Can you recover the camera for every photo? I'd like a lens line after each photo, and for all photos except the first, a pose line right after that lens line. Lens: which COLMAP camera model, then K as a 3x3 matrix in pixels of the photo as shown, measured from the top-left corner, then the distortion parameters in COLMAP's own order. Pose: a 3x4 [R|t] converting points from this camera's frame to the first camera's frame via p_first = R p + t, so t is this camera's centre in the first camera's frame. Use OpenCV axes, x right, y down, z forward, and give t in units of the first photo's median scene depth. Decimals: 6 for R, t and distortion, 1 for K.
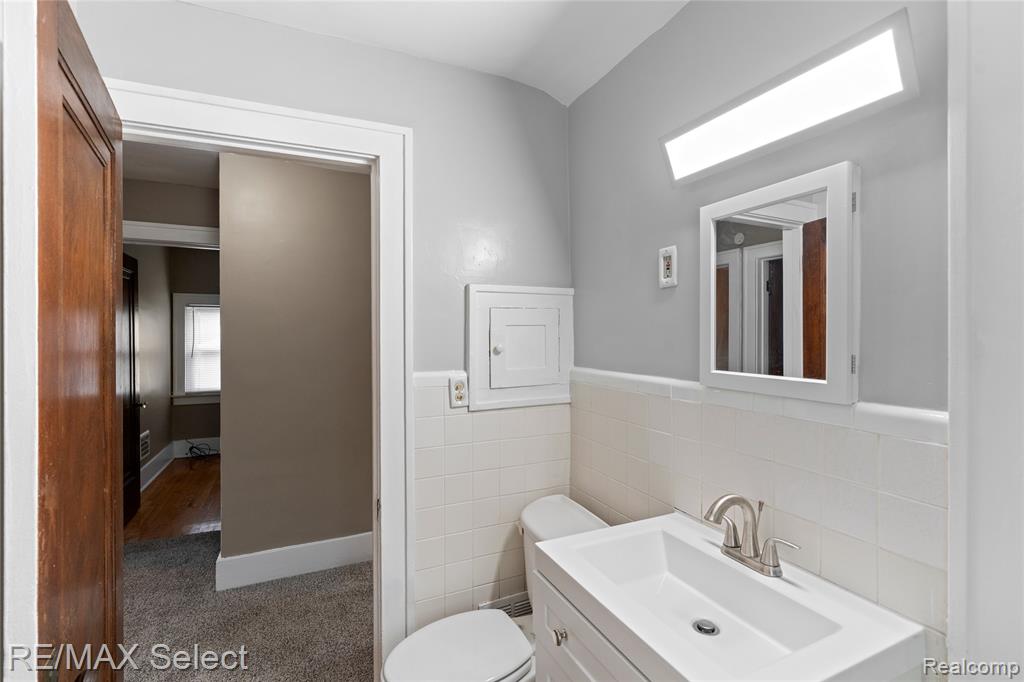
lens RADIAL K [[465.4, 0, 505.7], [0, 465.4, 338.5], [0, 0, 1]] dist [-0.009783, 0.002216]
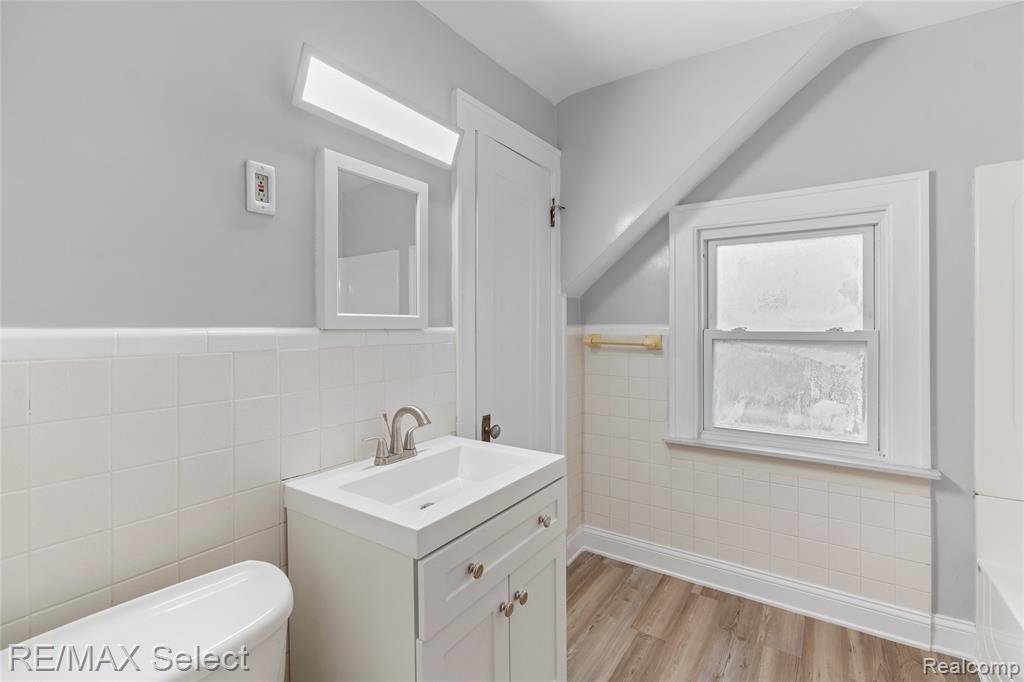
lens RADIAL K [[465.4, 0, 507.4], [0, 465.4, 331.5], [0, 0, 1]] dist [-0.009783, 0.002216]
pose [[-0.522055, -0.004411, 0.852900, -0.609606], [0.008670, 0.999908, 0.010478, 0.097036], [-0.852868, 0.012864, -0.521968, 1.169630]]
